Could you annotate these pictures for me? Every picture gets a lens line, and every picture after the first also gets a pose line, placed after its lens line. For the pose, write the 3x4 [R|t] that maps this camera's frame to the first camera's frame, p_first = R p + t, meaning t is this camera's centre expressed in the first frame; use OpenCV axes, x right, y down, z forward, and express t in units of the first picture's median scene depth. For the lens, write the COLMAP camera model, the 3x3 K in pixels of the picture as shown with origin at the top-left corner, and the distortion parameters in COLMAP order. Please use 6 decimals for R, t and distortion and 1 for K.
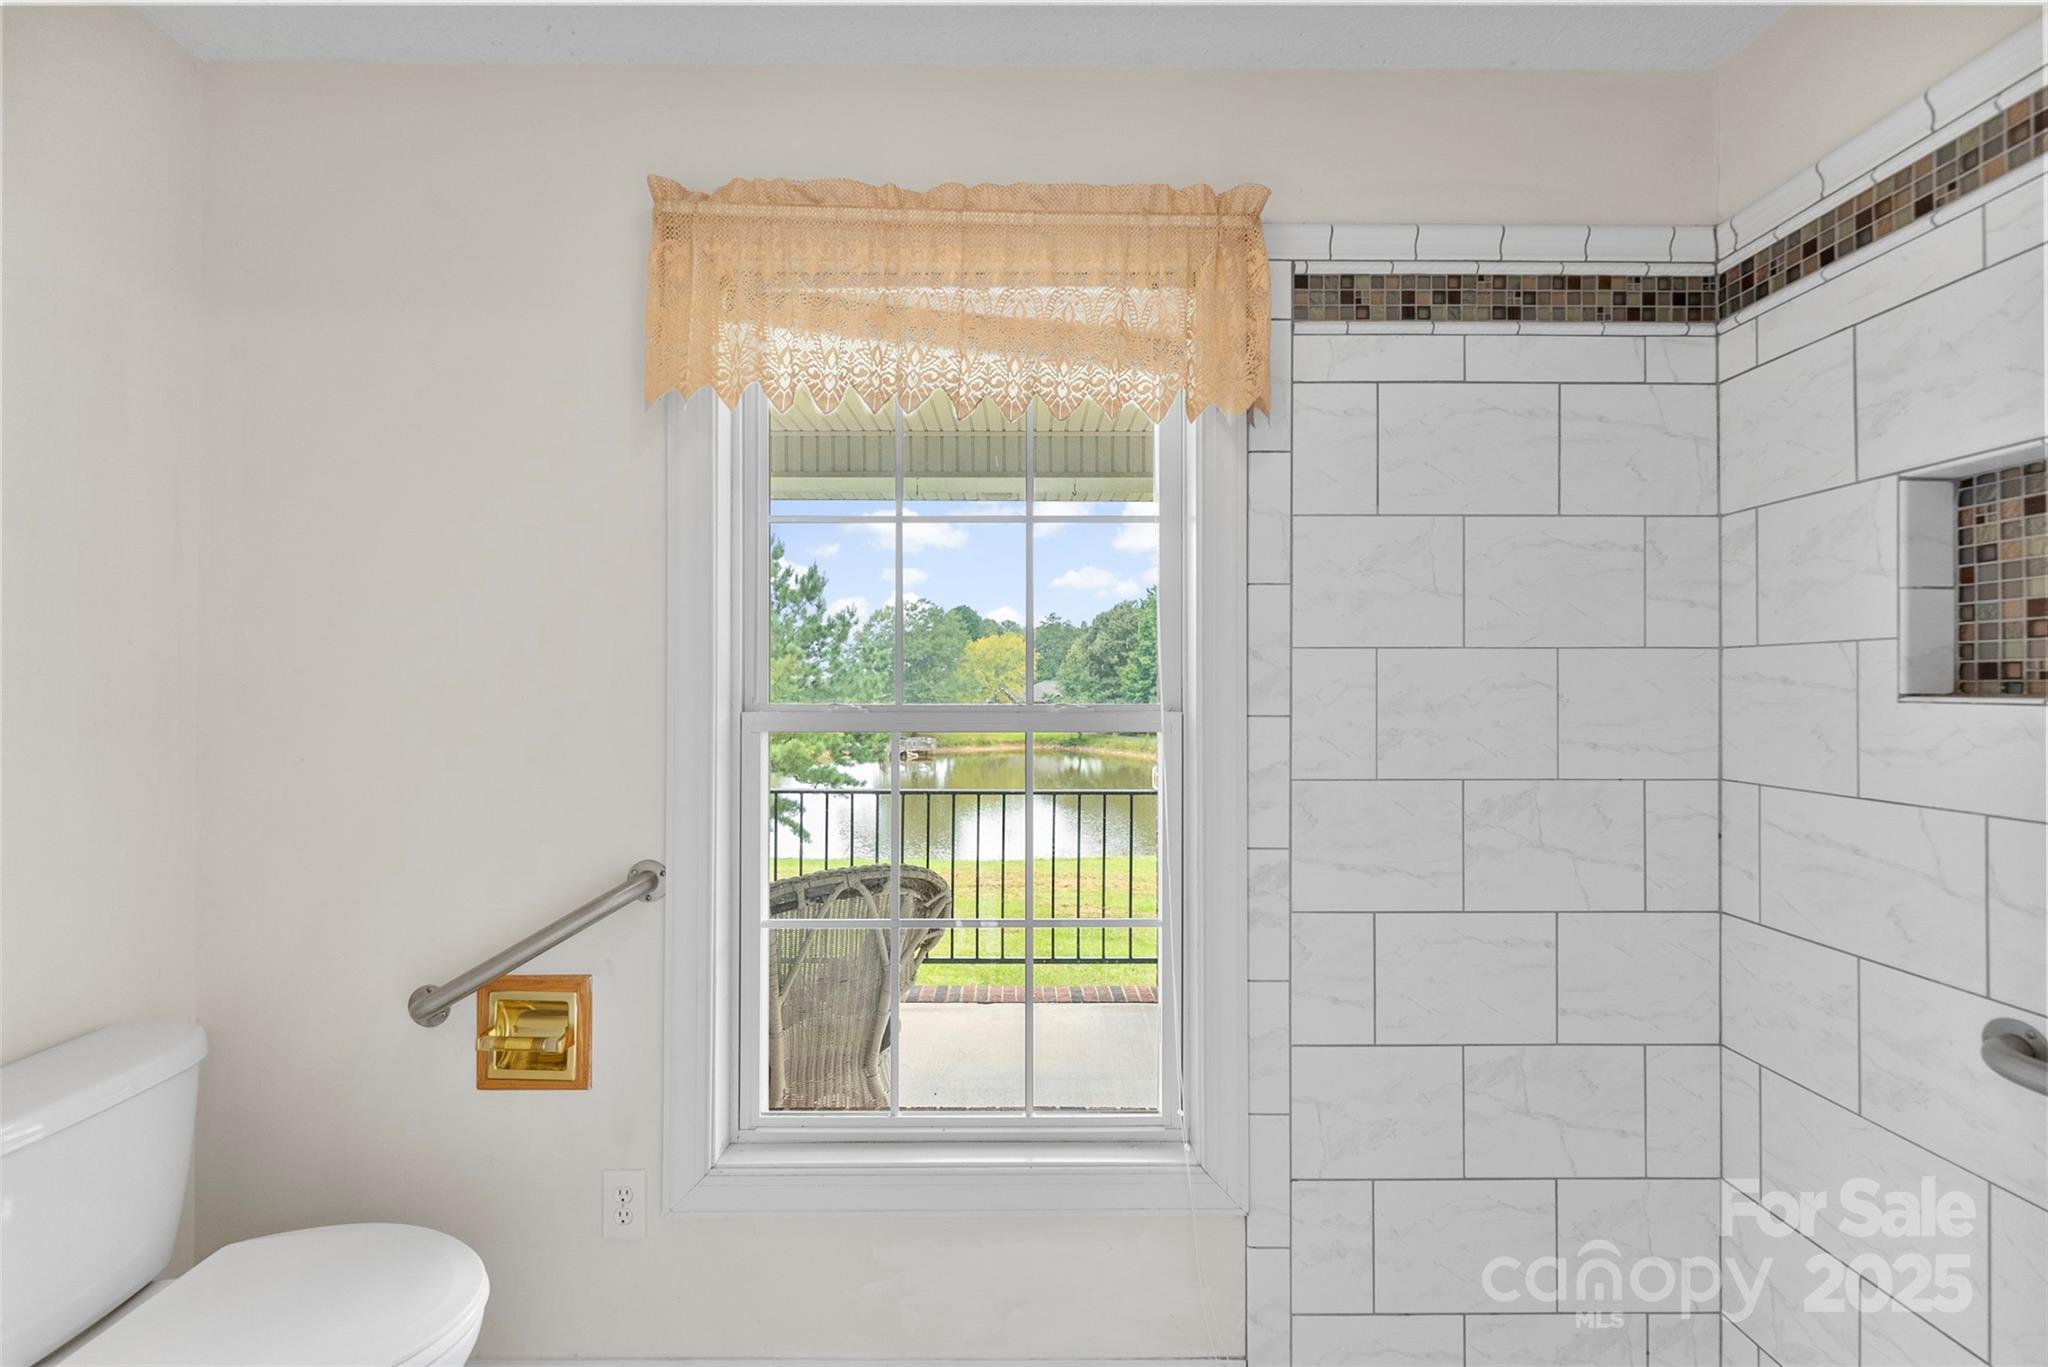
lens RADIAL K [[828.6, 0, 1013.8], [0, 828.6, 656.1], [0, 0, 1]] dist [0.002851, -0.000096]
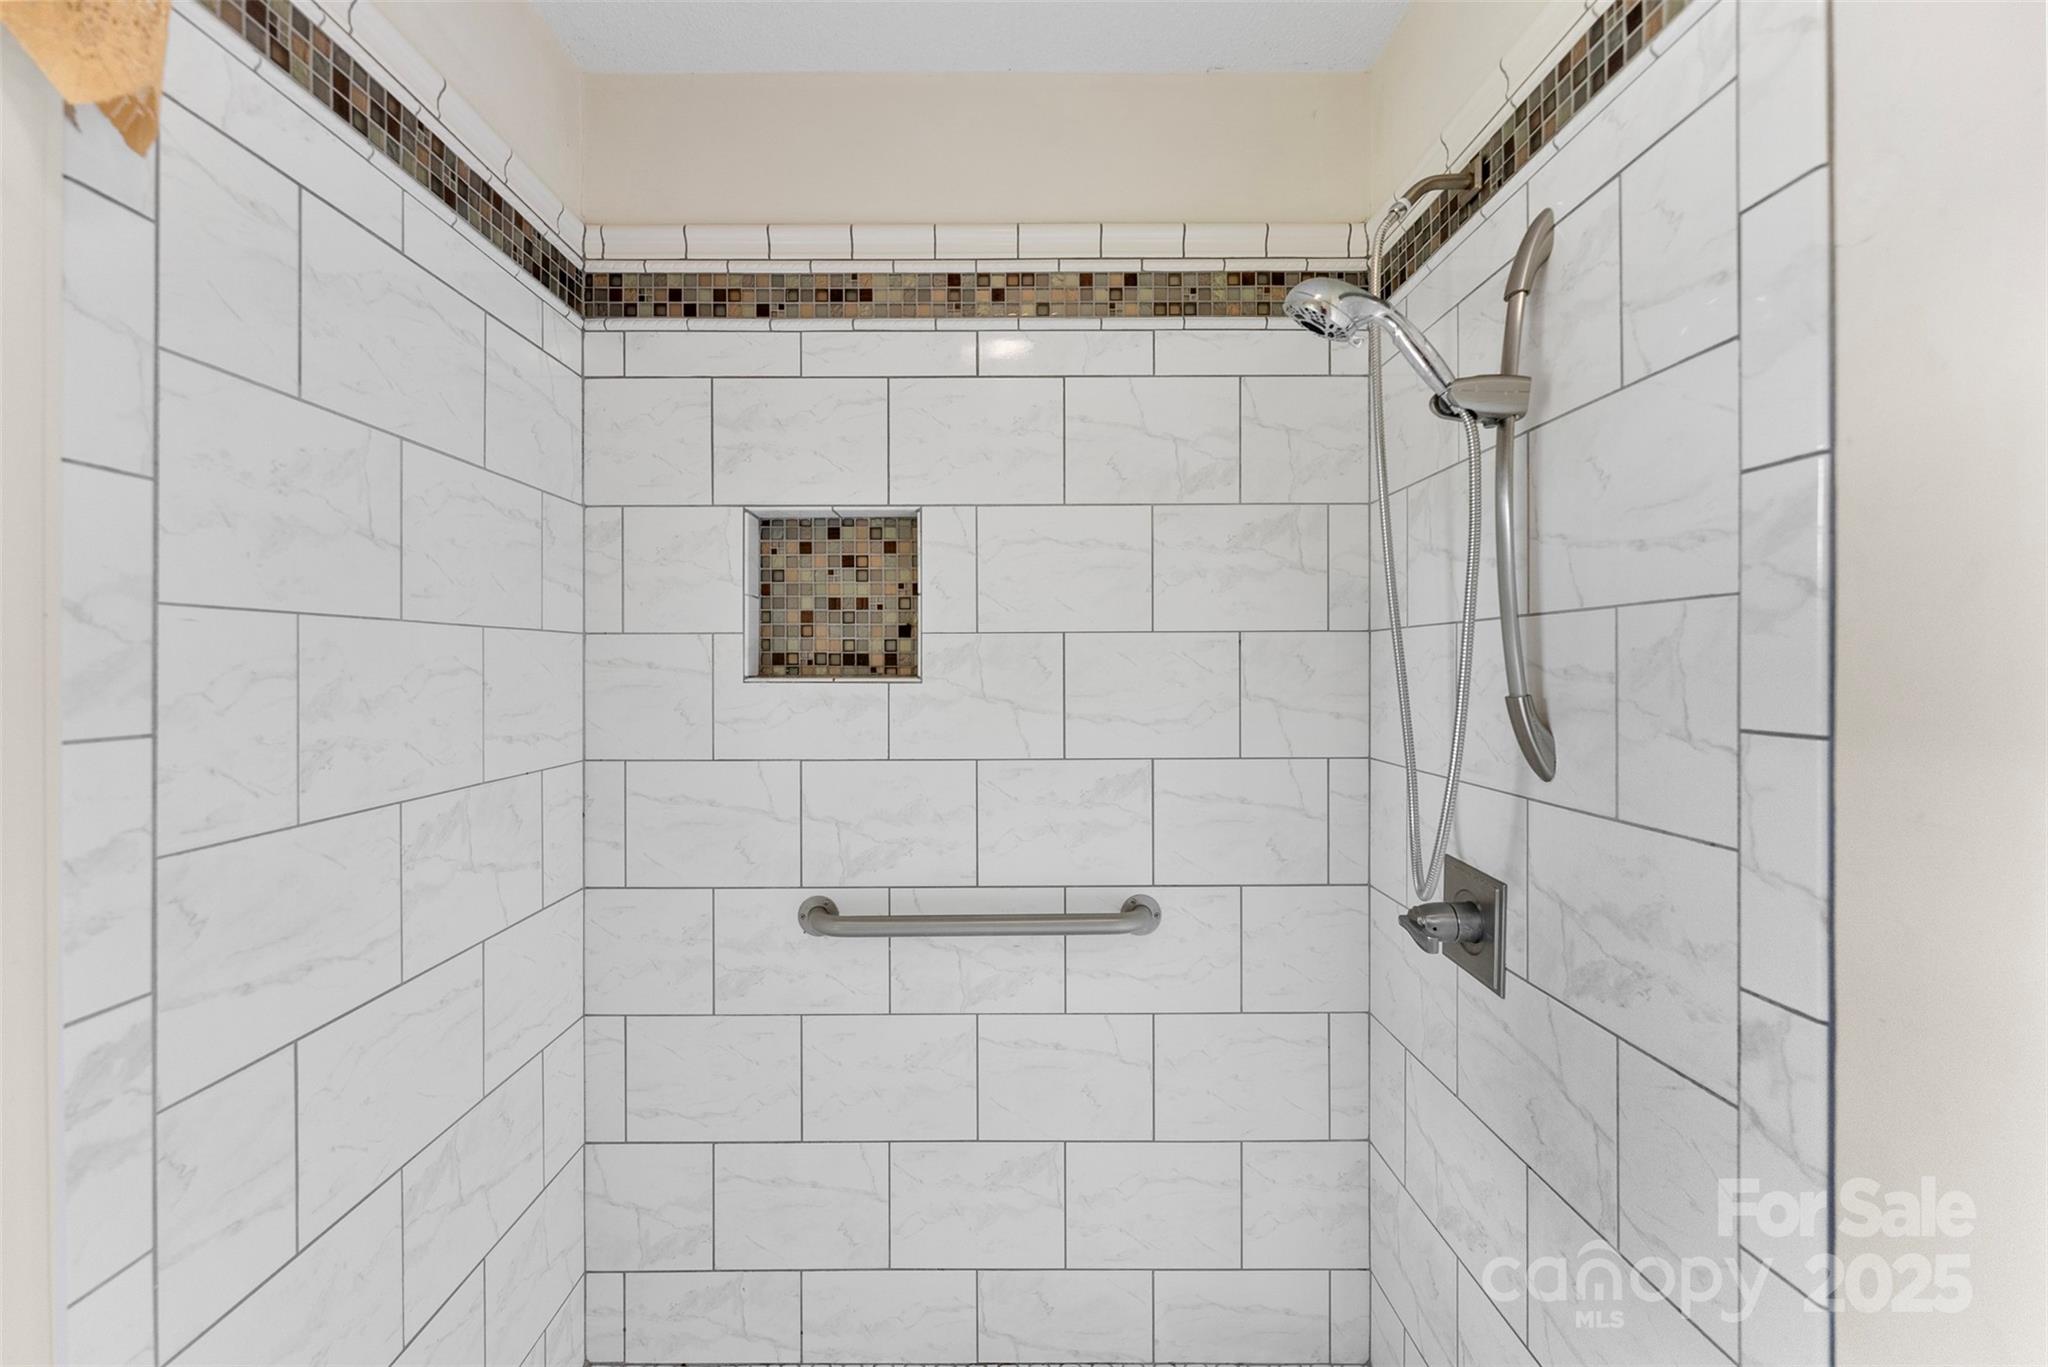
lens RADIAL K [[828.6, 0, 1013.8], [0, 828.6, 656.1], [0, 0, 1]] dist [0.002851, -0.000096]
pose [[-0.005288, 0.009226, 0.999943, -0.191622], [-0.034127, 0.999373, -0.009401, 0.009976], [-0.999404, -0.034174, -0.004969, 0.481431]]
